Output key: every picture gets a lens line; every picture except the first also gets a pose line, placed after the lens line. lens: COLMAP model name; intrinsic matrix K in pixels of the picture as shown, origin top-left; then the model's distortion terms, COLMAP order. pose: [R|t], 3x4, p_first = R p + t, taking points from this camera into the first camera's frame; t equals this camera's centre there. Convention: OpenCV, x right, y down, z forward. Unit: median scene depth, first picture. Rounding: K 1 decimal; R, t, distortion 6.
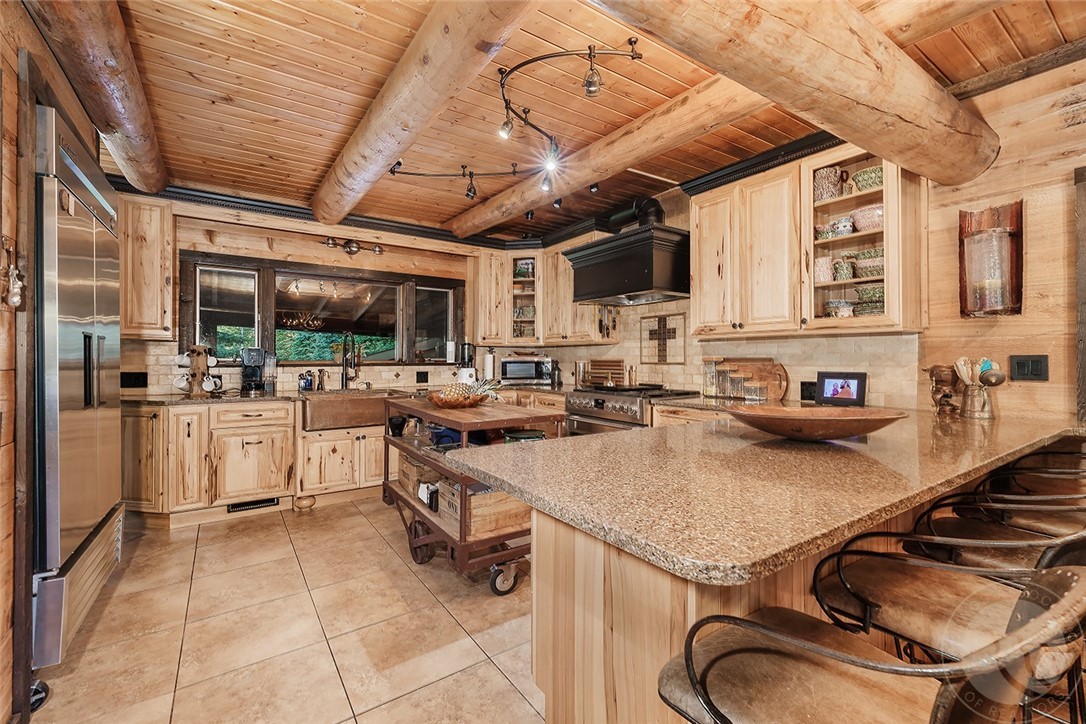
lens RADIAL K [[456.8, 0, 523.6], [0, 456.8, 355.9], [0, 0, 1]] dist [-0.002634, -0.000314]
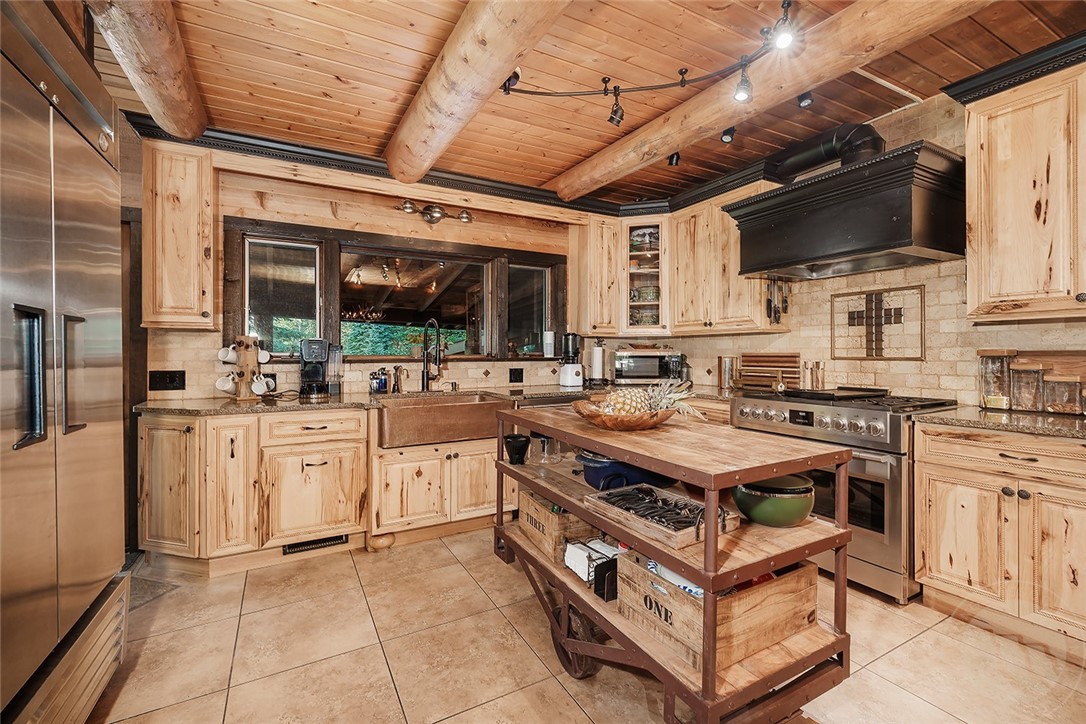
lens RADIAL K [[446.3, 0, 543.1], [0, 446.3, 351.3], [0, 0, 1]] dist [0.000052, -0.000136]
pose [[0.998593, -0.002351, -0.052981, -0.162199], [0.002511, 0.999992, 0.002961, 0.001819], [0.052973, -0.003090, 0.998591, 0.258943]]
